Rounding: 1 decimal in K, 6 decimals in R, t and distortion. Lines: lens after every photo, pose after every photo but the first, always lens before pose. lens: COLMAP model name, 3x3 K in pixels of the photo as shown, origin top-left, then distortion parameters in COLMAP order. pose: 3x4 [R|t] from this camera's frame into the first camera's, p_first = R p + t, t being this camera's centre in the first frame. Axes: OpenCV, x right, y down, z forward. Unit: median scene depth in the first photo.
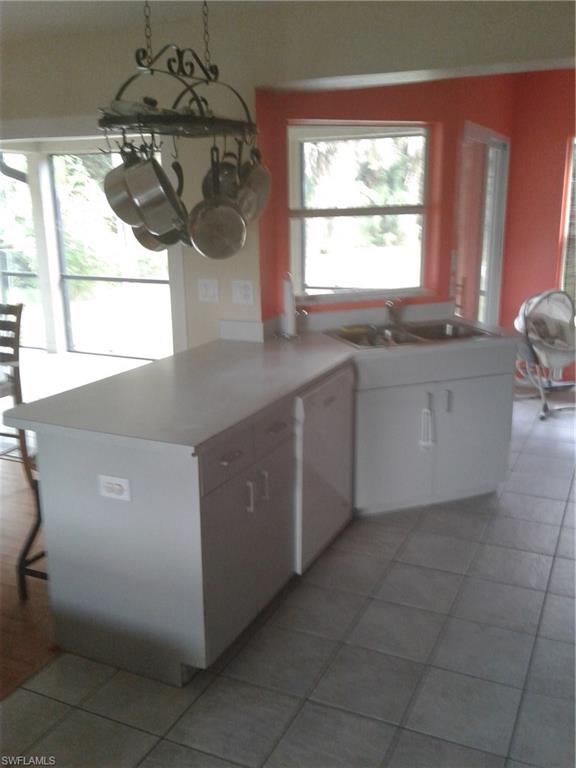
lens RADIAL K [[733.6, 0, 288.0], [0, 733.6, 384.0], [0, 0, 1]] dist [0.133308, -0.251073]
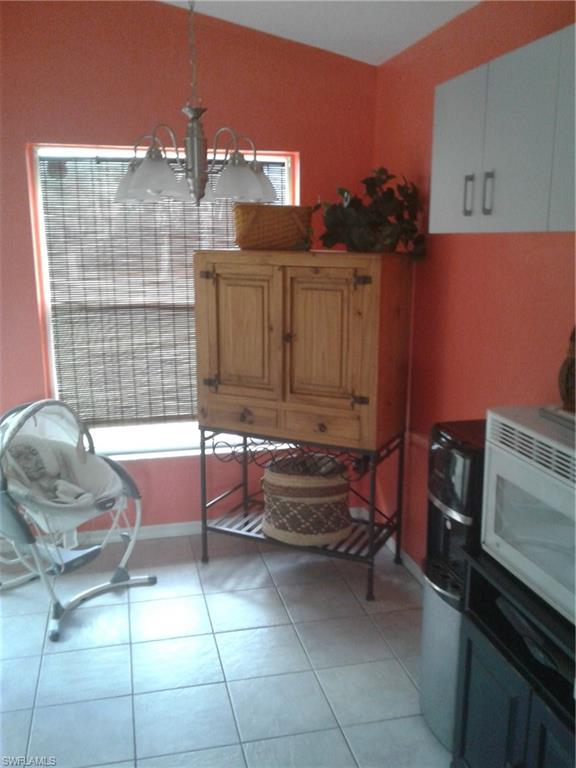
lens RADIAL K [[733.6, 0, 288.0], [0, 733.6, 384.0], [0, 0, 1]] dist [0.133308, -0.251073]
pose [[0.788703, -0.112222, 0.604445, 0.162342], [0.149174, 0.988749, -0.011076, -0.103596], [-0.596402, 0.098903, 0.796570, 0.430486]]
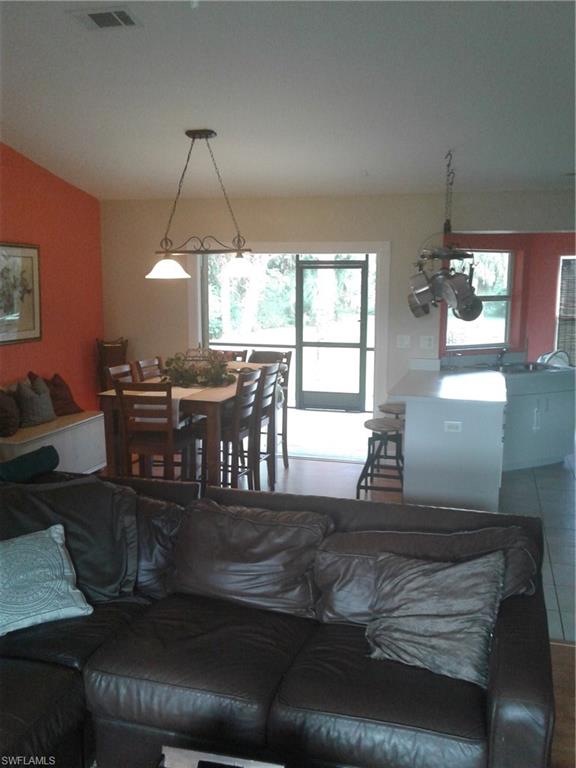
lens RADIAL K [[733.6, 0, 288.0], [0, 733.6, 384.0], [0, 0, 1]] dist [0.133308, -0.251073]
pose [[0.987099, 0.006885, 0.159966, -0.431581], [0.010126, 0.994390, -0.105286, 0.098431], [-0.159793, 0.105548, 0.981492, -0.414233]]
